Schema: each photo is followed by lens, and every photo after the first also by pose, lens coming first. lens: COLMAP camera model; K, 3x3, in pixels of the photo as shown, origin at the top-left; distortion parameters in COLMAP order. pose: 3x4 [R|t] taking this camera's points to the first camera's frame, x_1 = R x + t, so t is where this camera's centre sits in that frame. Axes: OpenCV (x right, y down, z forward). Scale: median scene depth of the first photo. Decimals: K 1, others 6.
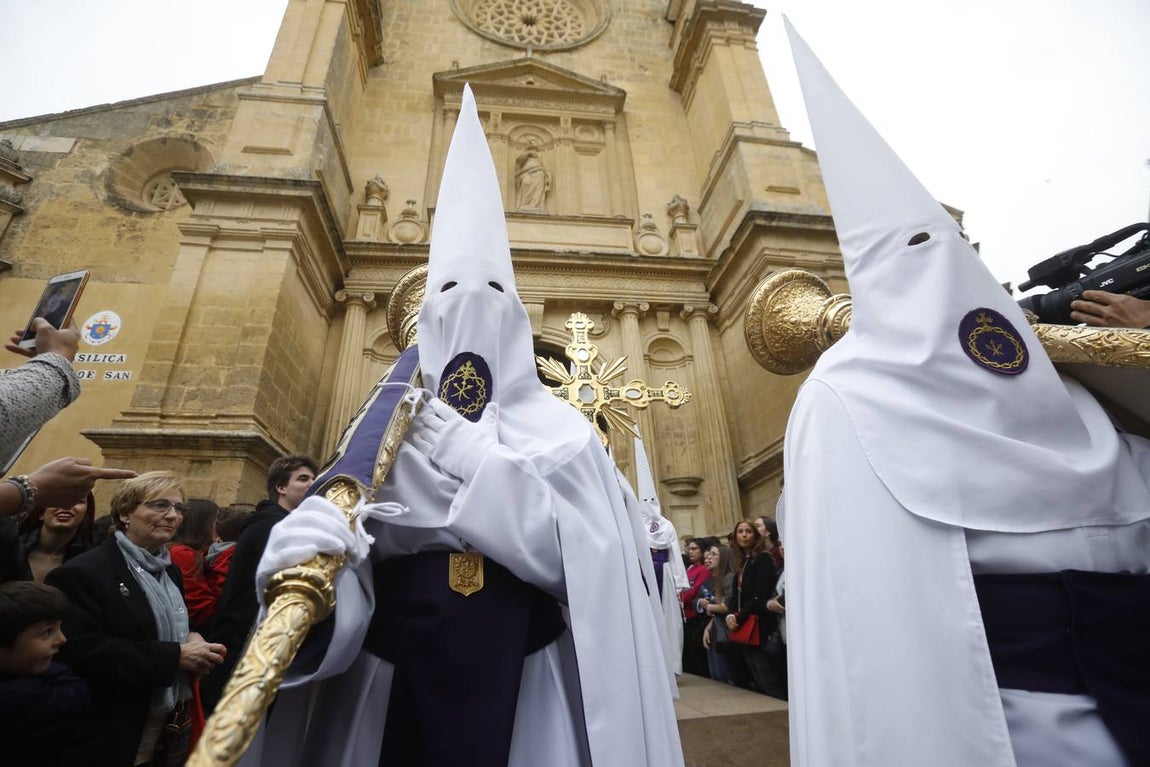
lens RADIAL K [[527.4, 0, 568.1], [0, 527.4, 386.9], [0, 0, 1]] dist [-0.079391, 0.030813]
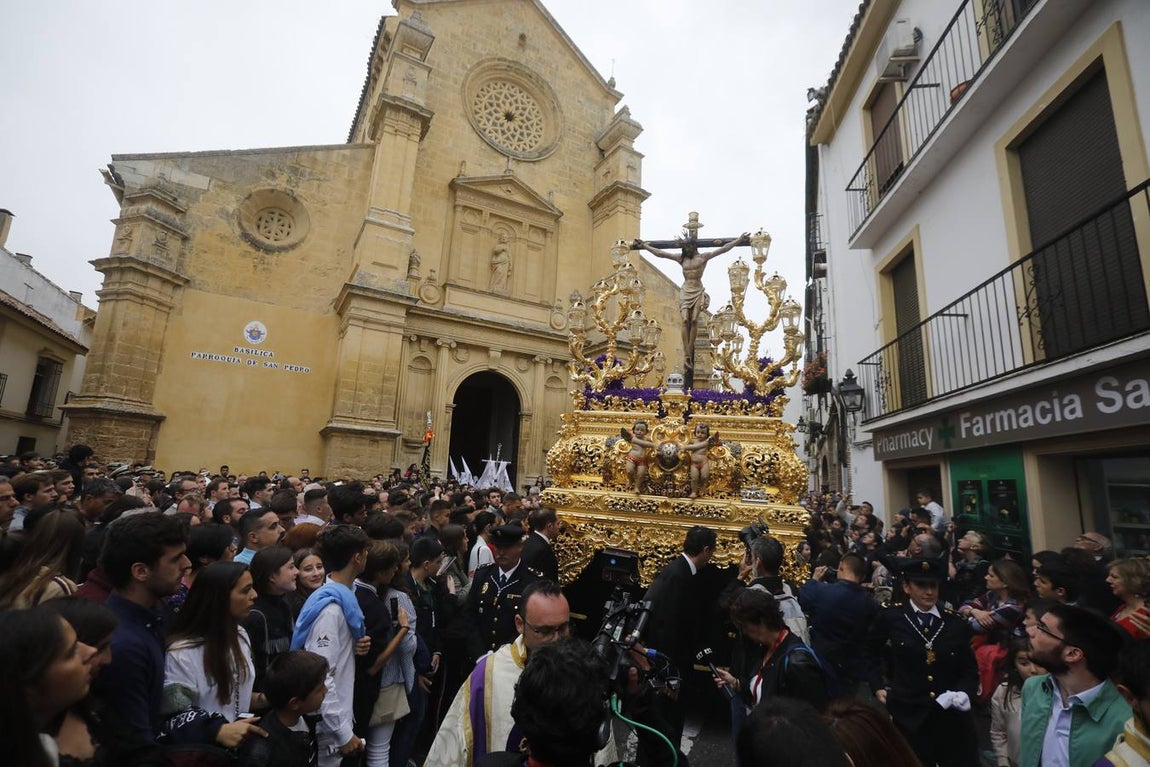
lens RADIAL K [[532.9, 0, 568.7], [0, 532.9, 385.9], [0, 0, 1]] dist [-0.075560, 0.039501]
pose [[0.922456, 0.151993, 0.354926, -0.479895], [-0.231234, 0.953645, 0.192592, -0.463346], [-0.309201, -0.259729, 0.914842, -0.860722]]
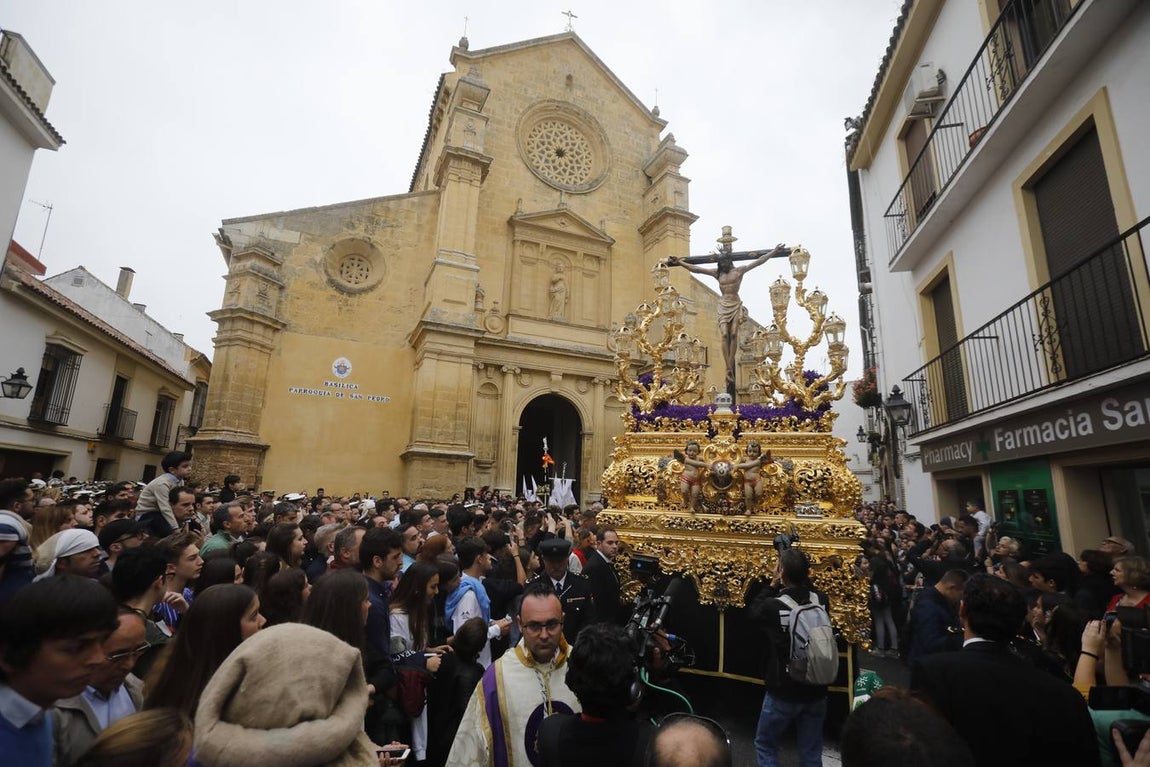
lens RADIAL K [[532.9, 0, 568.7], [0, 532.9, 385.9], [0, 0, 1]] dist [-0.075560, 0.039501]
pose [[0.958946, 0.125844, 0.254137, -0.529430], [-0.176443, 0.966332, 0.187268, -0.500906], [-0.222015, -0.224421, 0.948865, -0.945538]]
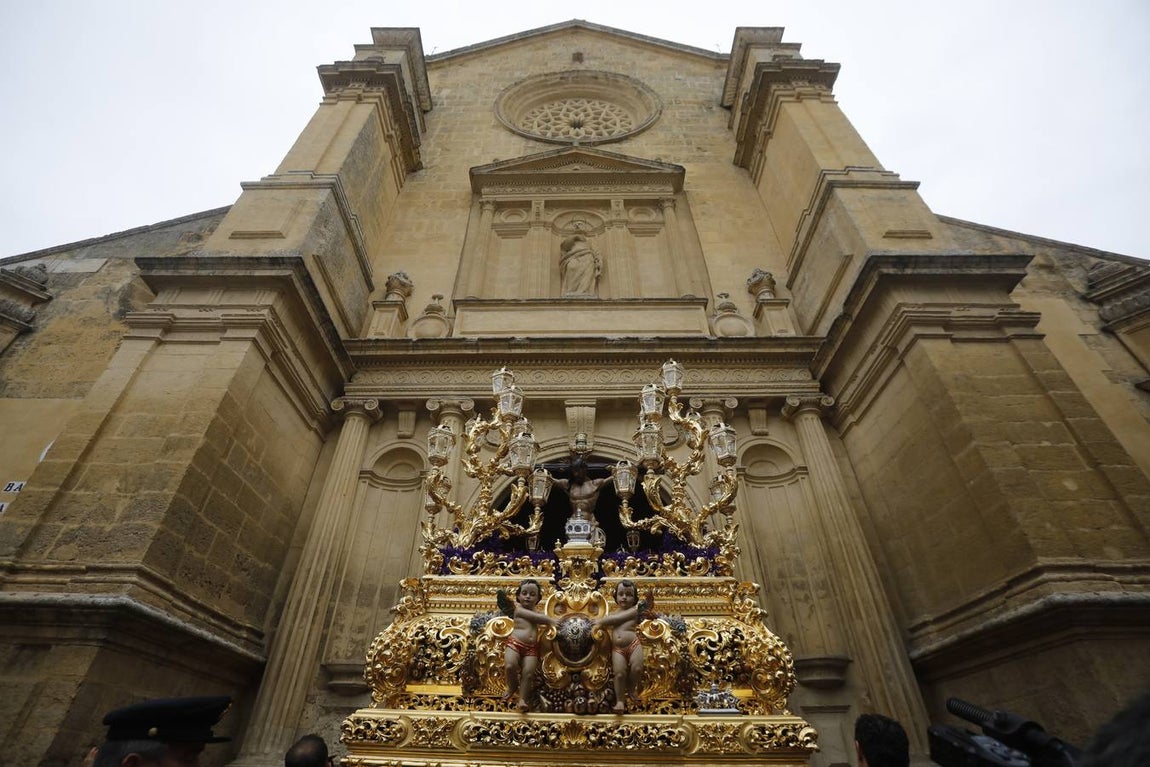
lens RADIAL K [[527.4, 0, 568.1], [0, 527.4, 386.9], [0, 0, 1]] dist [-0.079391, 0.030813]
pose [[0.989271, -0.054075, -0.135719, 0.019566], [0.019935, 0.970252, -0.241274, -0.001859], [0.144729, 0.235979, 0.960920, 0.257247]]
